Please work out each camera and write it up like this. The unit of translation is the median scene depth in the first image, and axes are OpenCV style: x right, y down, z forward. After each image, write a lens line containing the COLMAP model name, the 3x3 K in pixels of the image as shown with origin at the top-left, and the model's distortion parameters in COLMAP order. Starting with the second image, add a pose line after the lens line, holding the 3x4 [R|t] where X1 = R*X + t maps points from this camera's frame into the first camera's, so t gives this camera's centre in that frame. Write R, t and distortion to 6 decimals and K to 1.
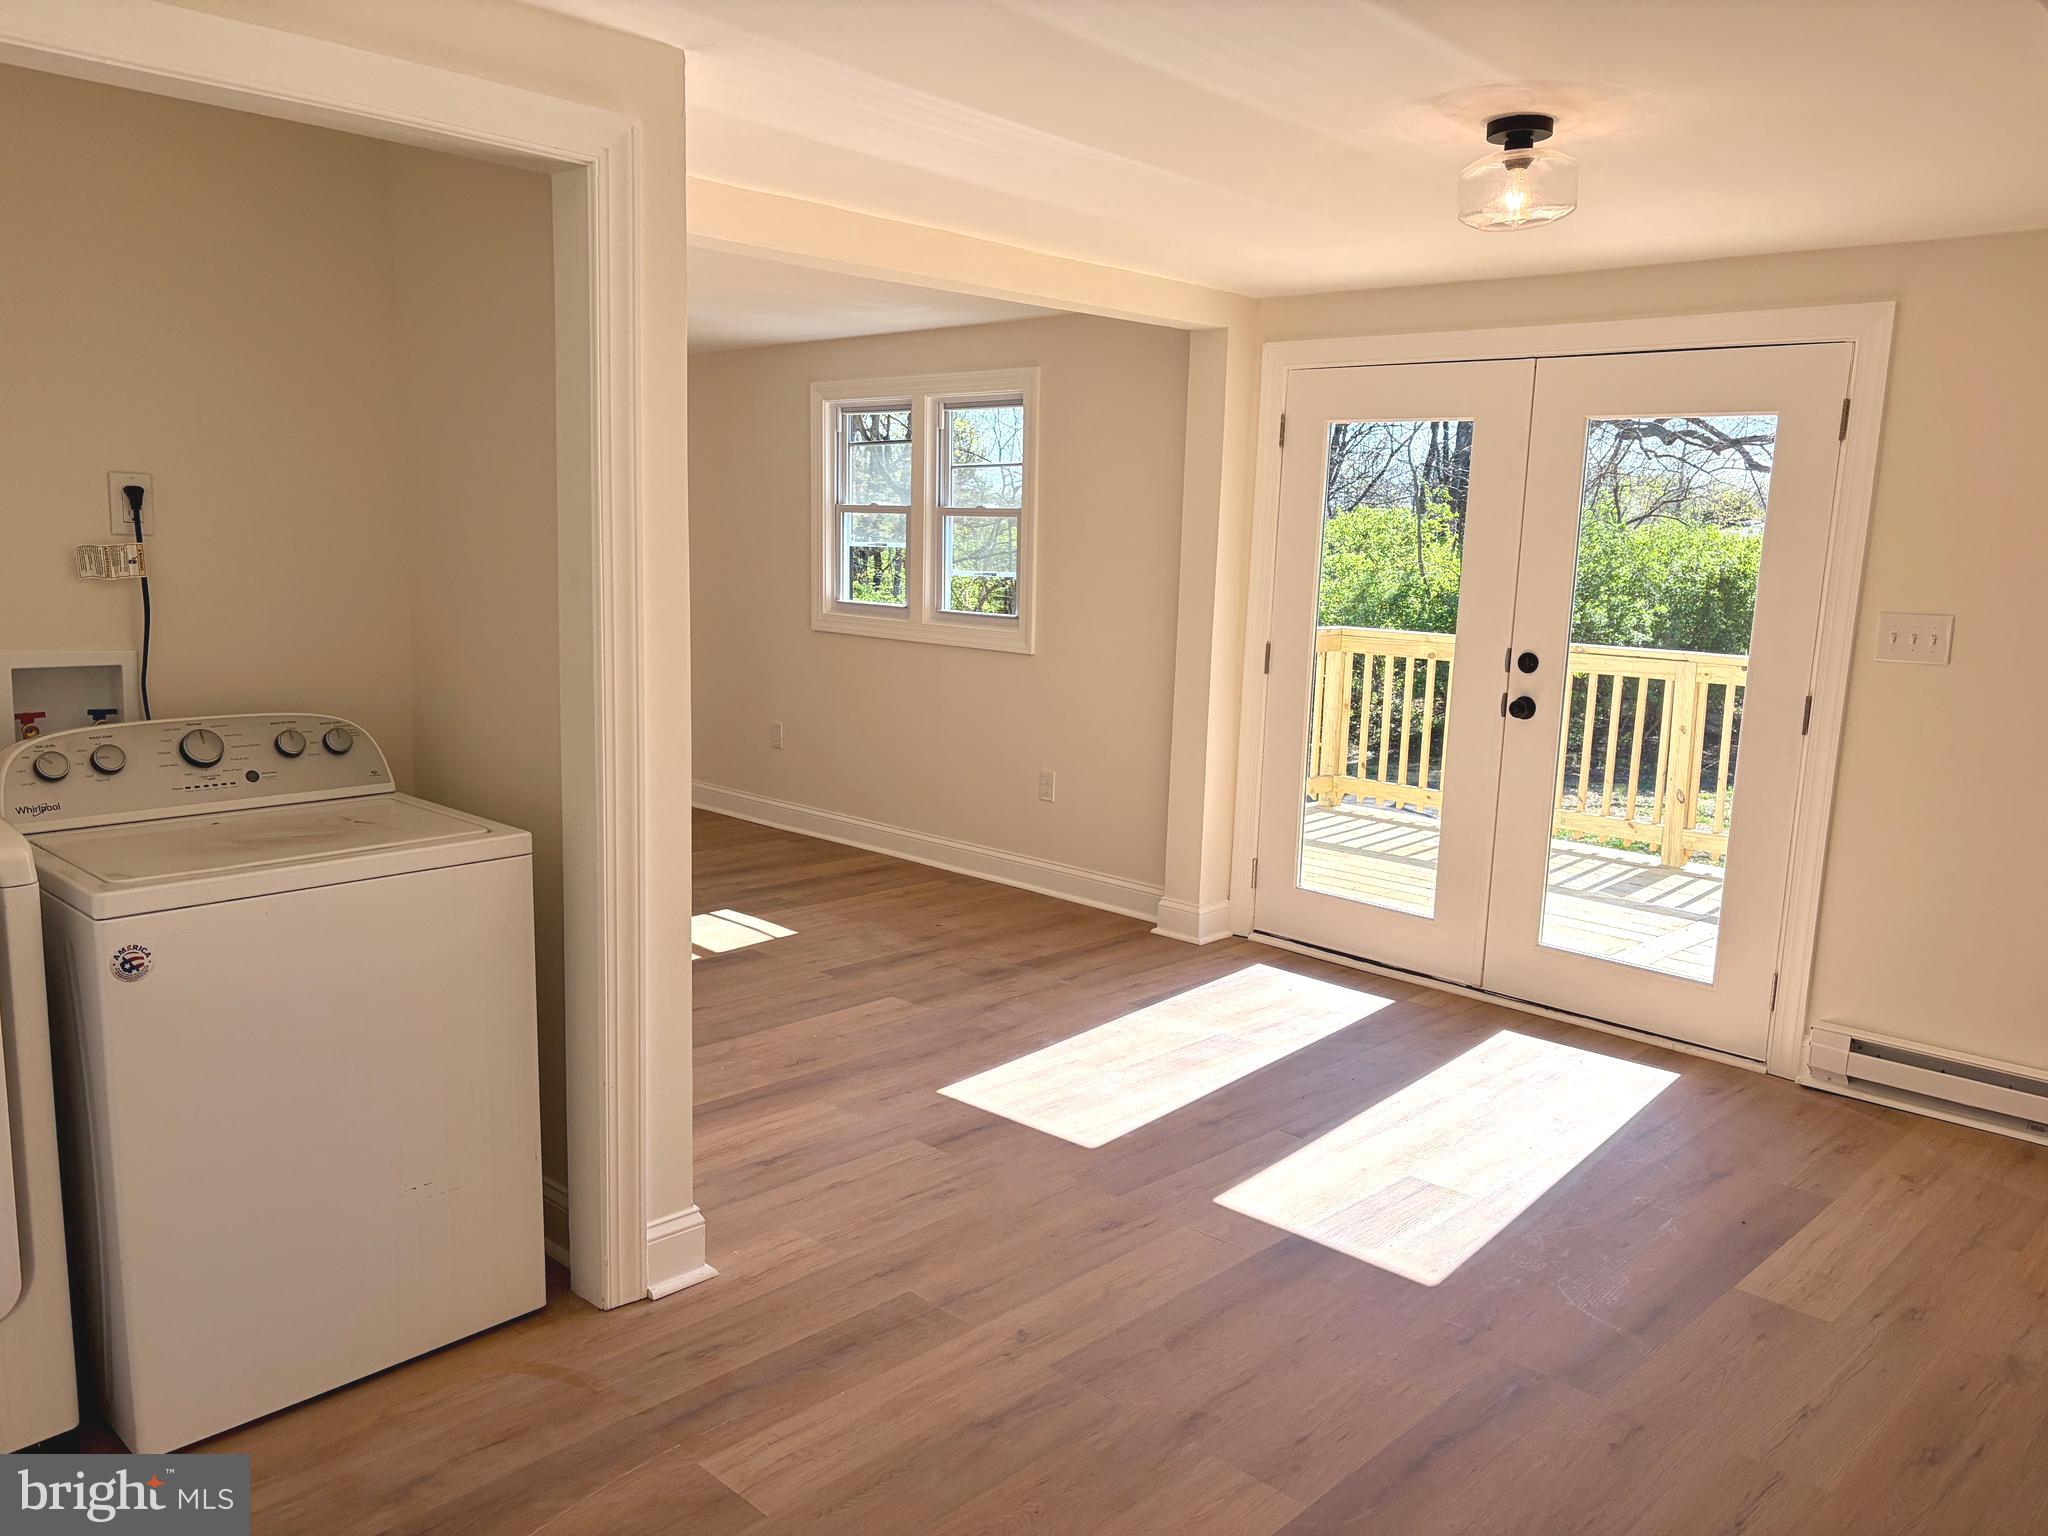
lens RADIAL K [[1542.9, 0, 1020.3], [0, 1542.9, 782.7], [0, 0, 1]] dist [0.065164, -0.089768]
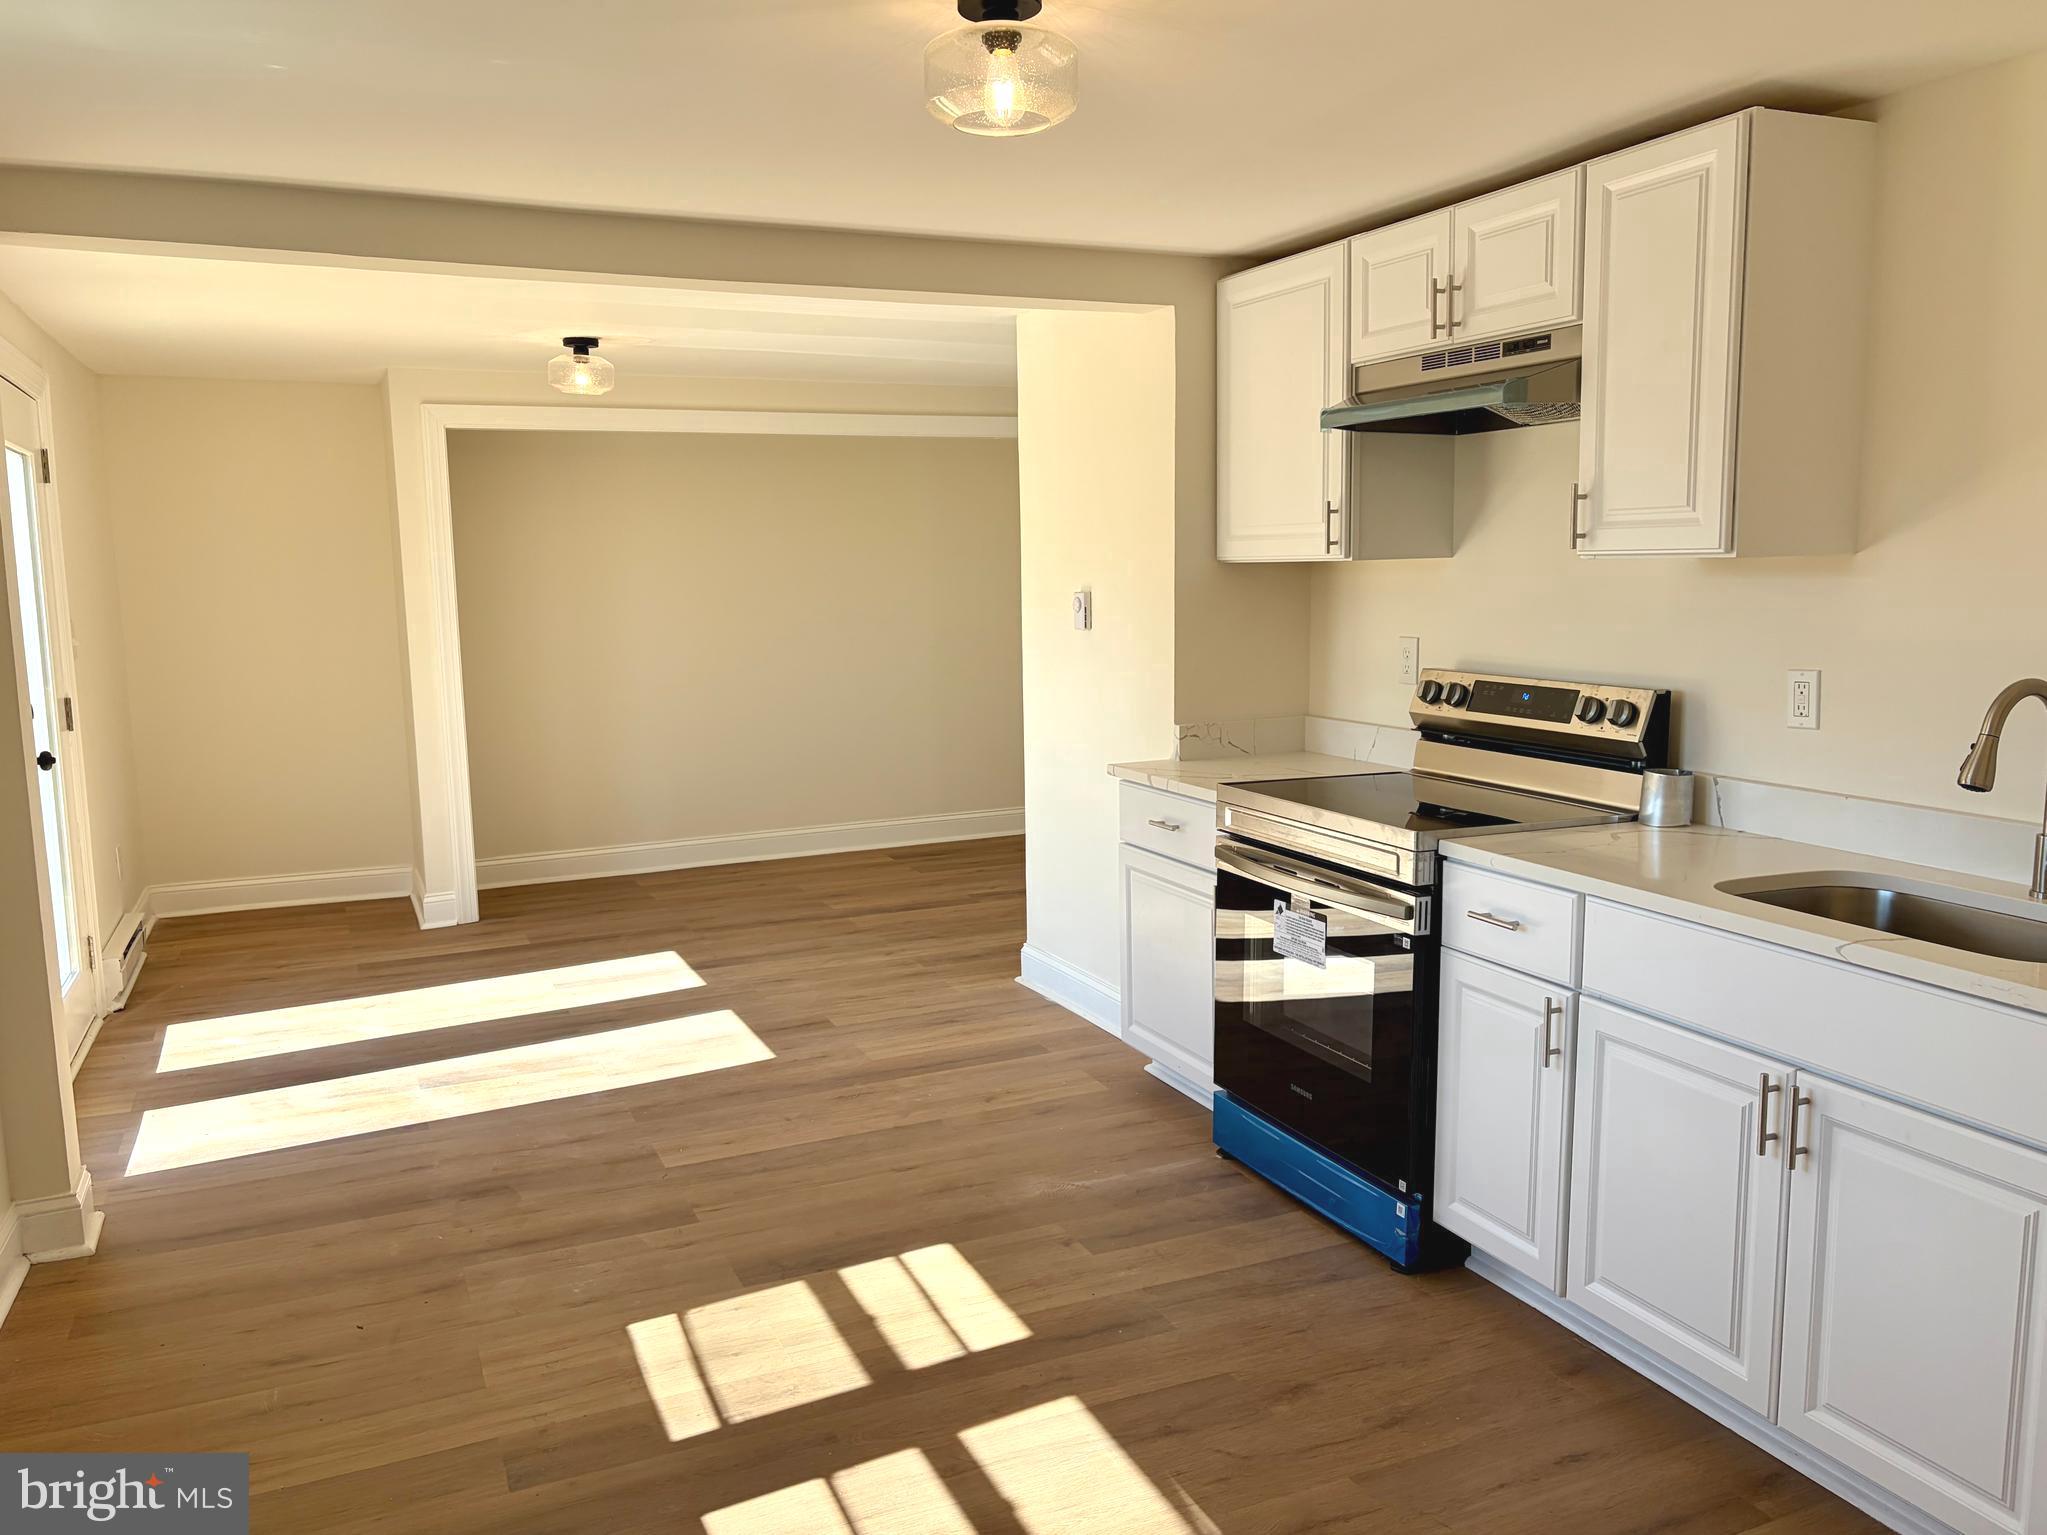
lens RADIAL K [[1542.2, 0, 1019.8], [0, 1542.2, 782.2], [0, 0, 1]] dist [0.065164, -0.089768]
pose [[-0.930806, -0.067598, 0.359207, -0.461718], [0.045955, 0.953308, 0.298484, -0.244072], [-0.362612, 0.294338, -0.884238, 1.398415]]
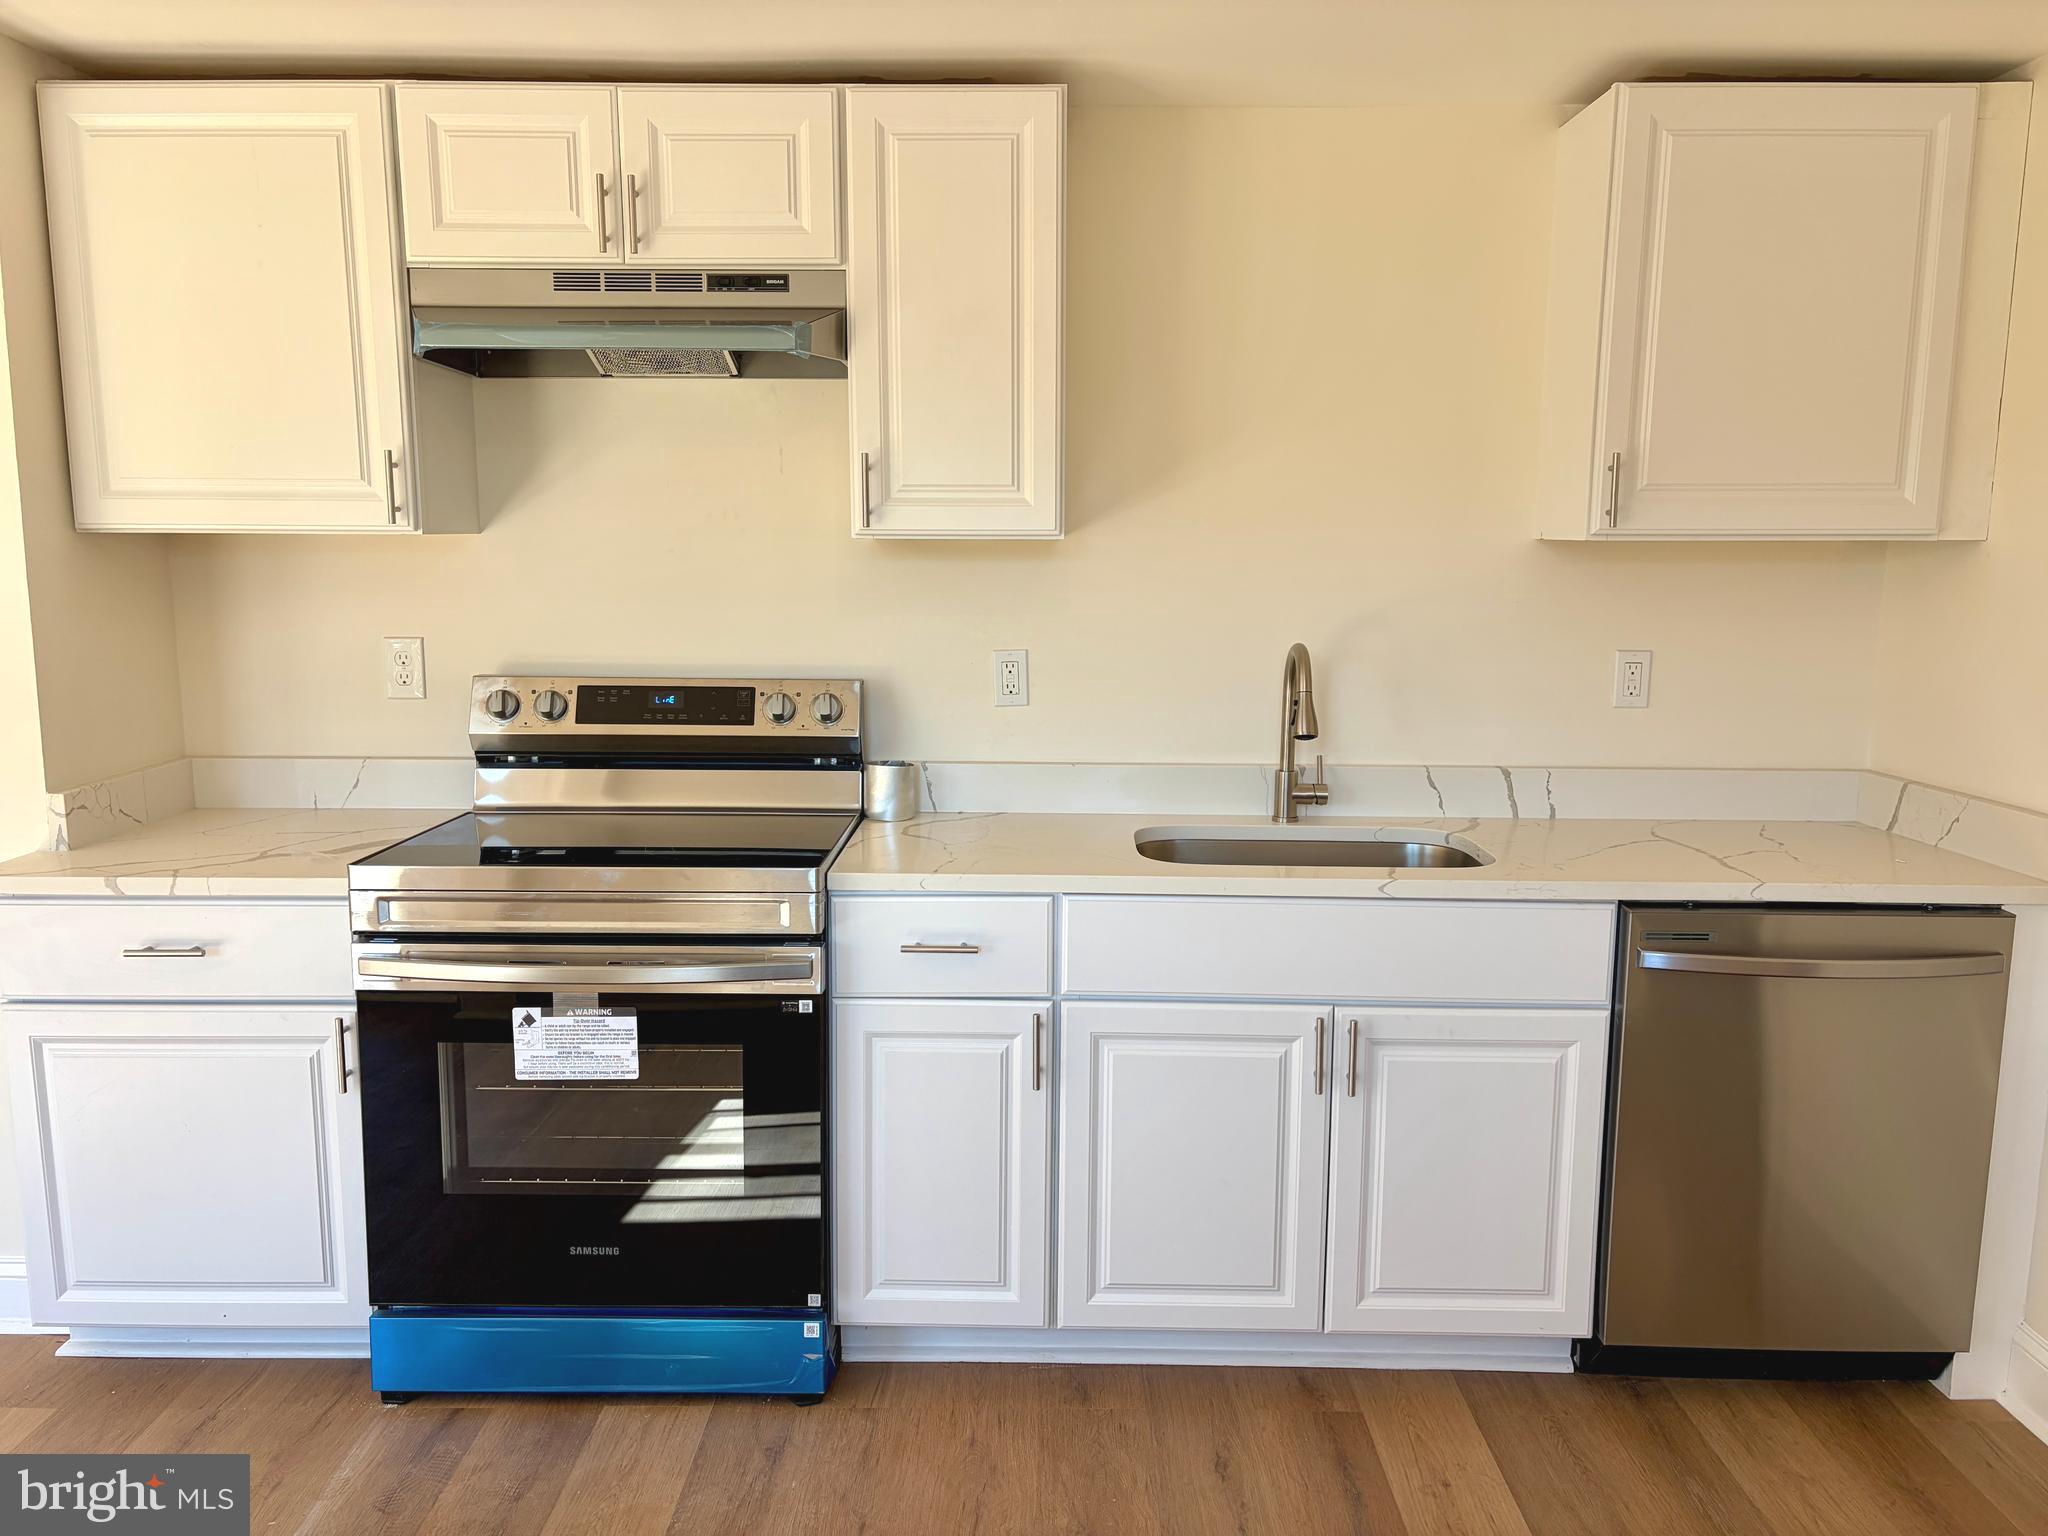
lens RADIAL K [[1518.1, 0, 1018.6], [0, 1518.1, 784.7], [0, 0, 1]] dist [0.008565, 0.006457]
pose [[-0.724727, 0.078490, -0.684551, -0.137640], [-0.133253, 0.958770, 0.251005, -0.197140], [0.676029, 0.273128, -0.684388, 1.196461]]
